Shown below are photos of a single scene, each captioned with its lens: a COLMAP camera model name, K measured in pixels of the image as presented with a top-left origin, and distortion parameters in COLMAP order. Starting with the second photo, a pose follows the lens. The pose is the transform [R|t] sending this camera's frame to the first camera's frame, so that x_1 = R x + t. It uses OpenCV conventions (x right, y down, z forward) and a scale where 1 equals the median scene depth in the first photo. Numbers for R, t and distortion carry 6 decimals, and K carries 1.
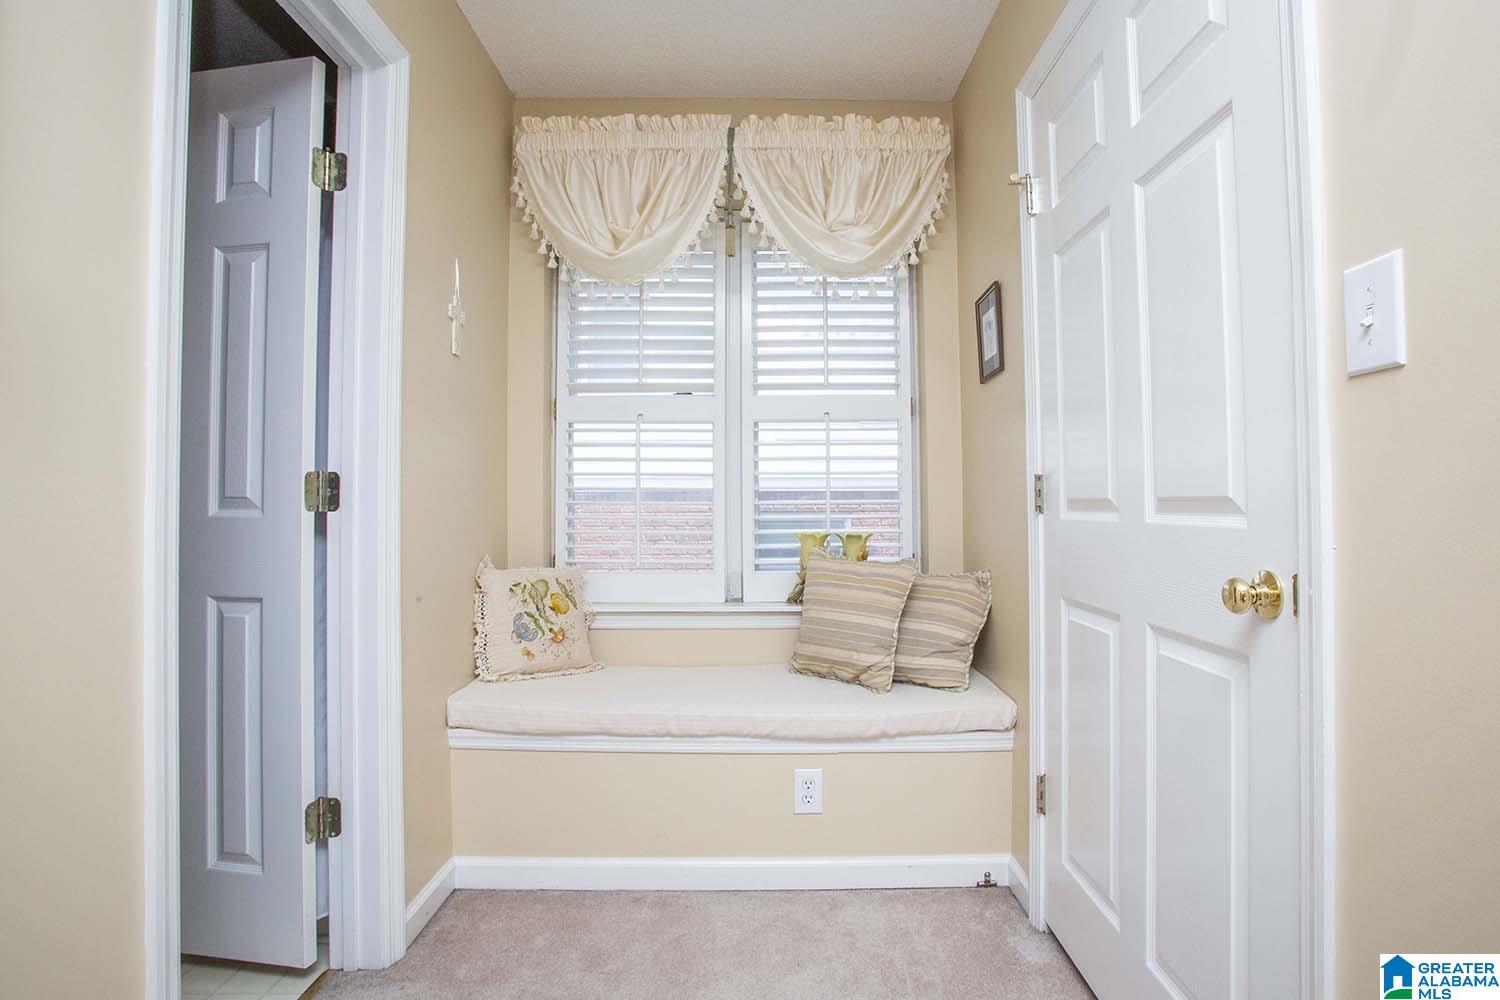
lens RADIAL K [[728.5, 0, 742.8], [0, 728.5, 498.6], [0, 0, 1]] dist [-0.065730, 0.026078]
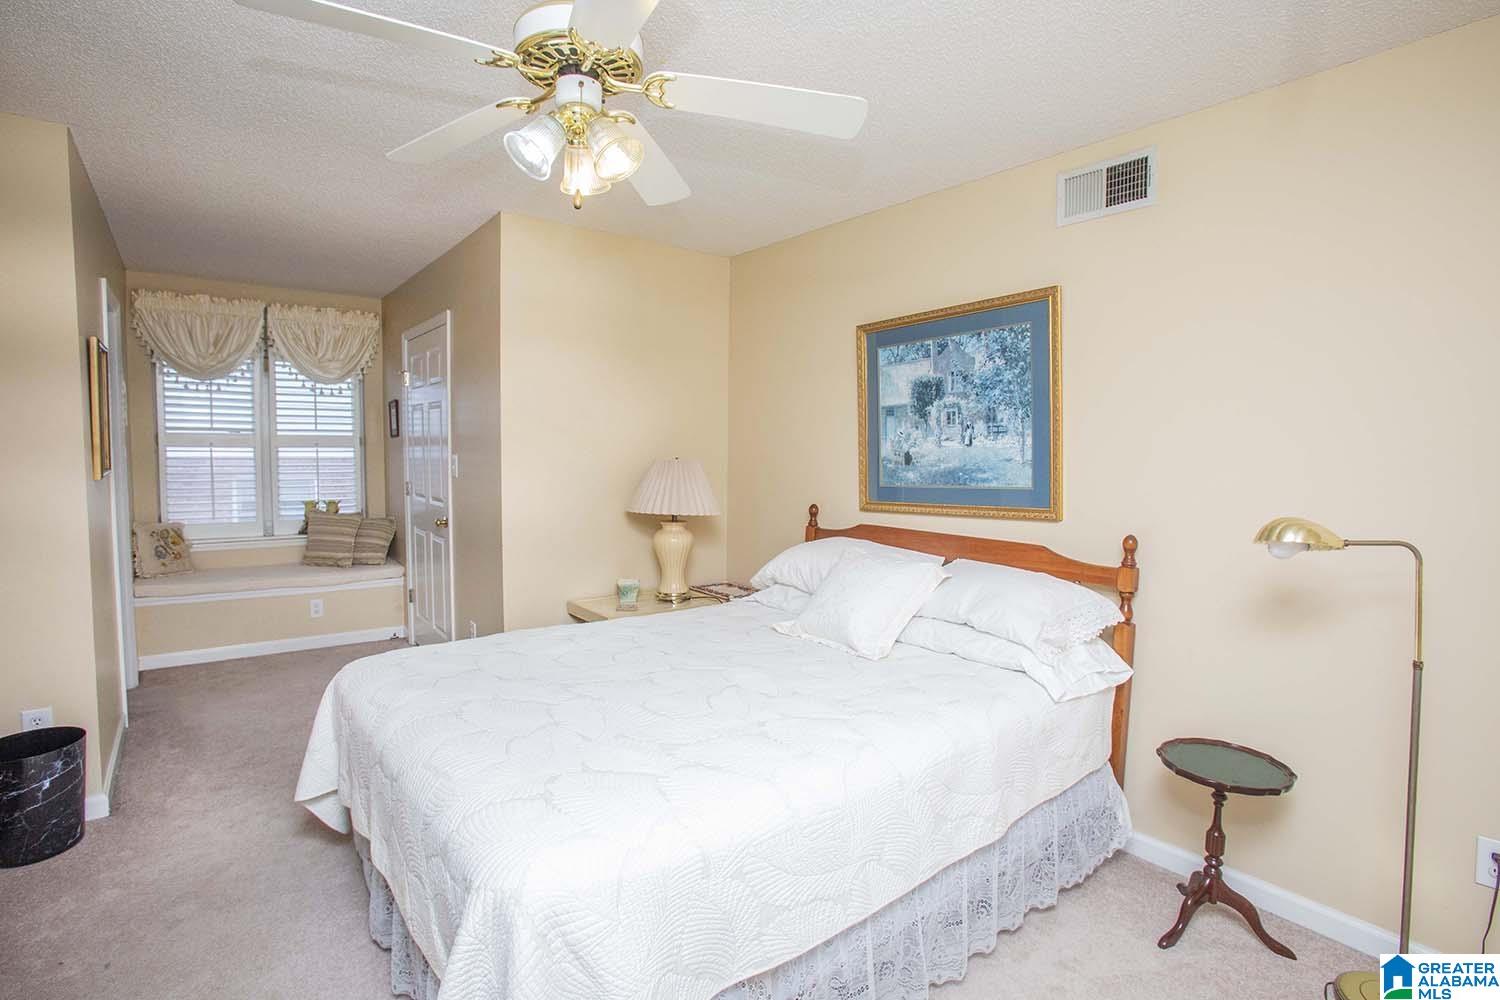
lens RADIAL K [[775.5, 0, 750.0], [0, 775.5, 500.0], [0, 0, 1]] dist [-0.074932, 0.055734]
pose [[0.770040, -0.028021, 0.637379, -0.362827], [-0.025219, 0.996917, 0.074296, -0.169164], [-0.637496, -0.073285, 0.766960, -1.667584]]
